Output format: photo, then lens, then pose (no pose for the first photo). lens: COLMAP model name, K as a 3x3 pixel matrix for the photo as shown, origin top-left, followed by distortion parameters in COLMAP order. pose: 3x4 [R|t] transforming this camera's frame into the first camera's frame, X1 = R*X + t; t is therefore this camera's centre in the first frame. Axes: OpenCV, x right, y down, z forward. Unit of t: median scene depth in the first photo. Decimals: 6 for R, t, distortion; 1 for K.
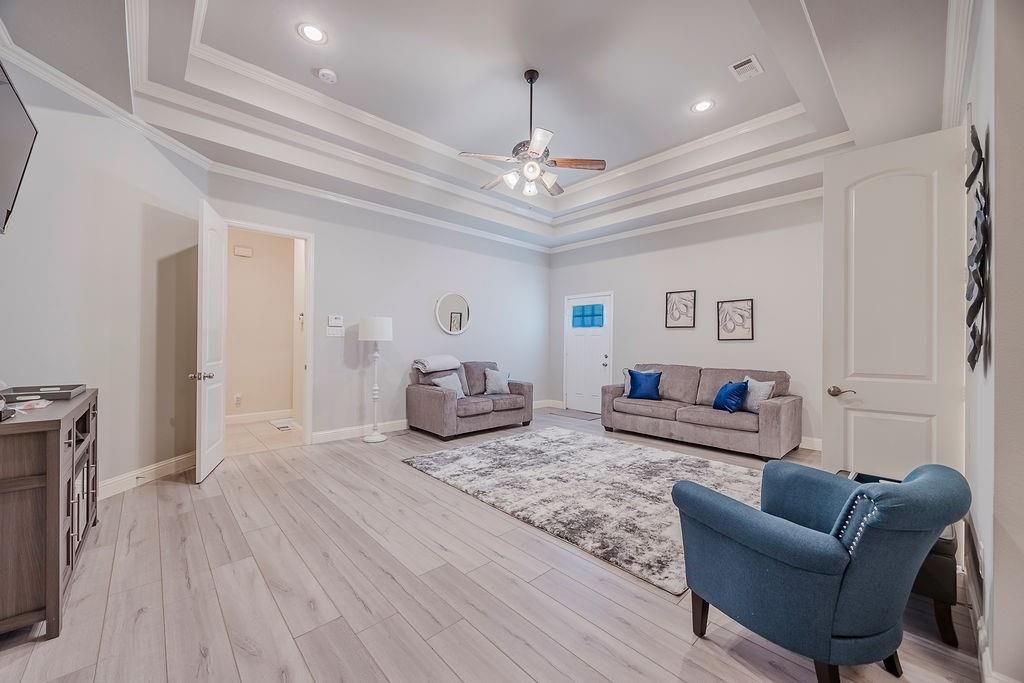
lens RADIAL K [[387.1, 0, 514.8], [0, 387.1, 343.8], [0, 0, 1]] dist [-0.000585, 0.000028]
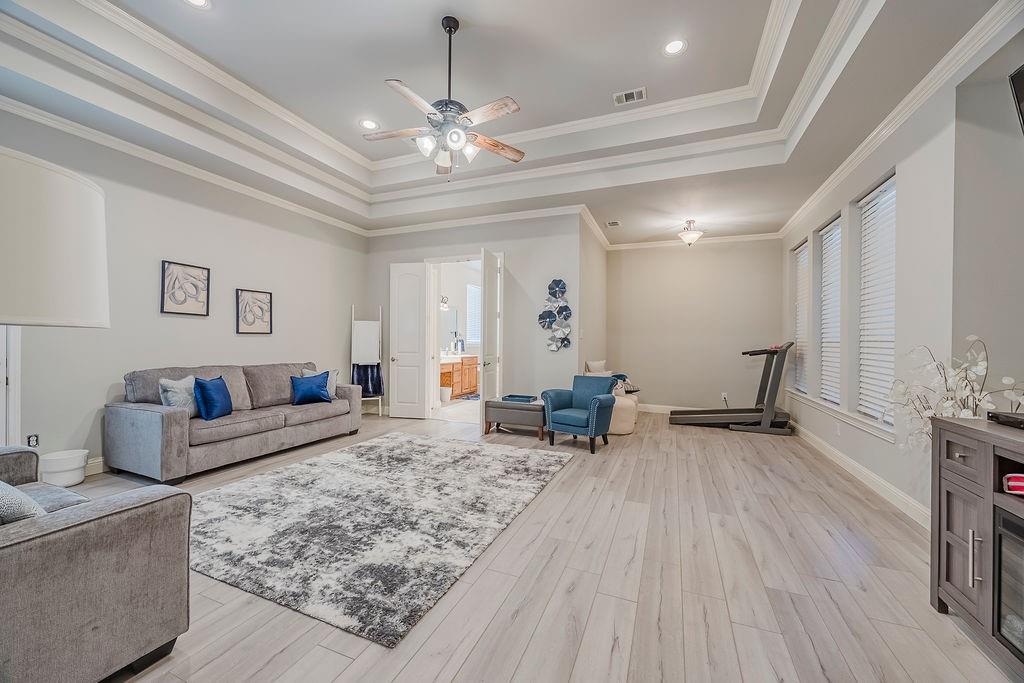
lens RADIAL K [[387.1, 0, 514.8], [0, 387.1, 343.8], [0, 0, 1]] dist [-0.000585, 0.000028]
pose [[-0.413177, -0.015130, 0.910525, -0.735206], [-0.015172, 0.999838, 0.009729, -0.005362], [-0.910525, -0.009795, -0.413339, 1.123250]]
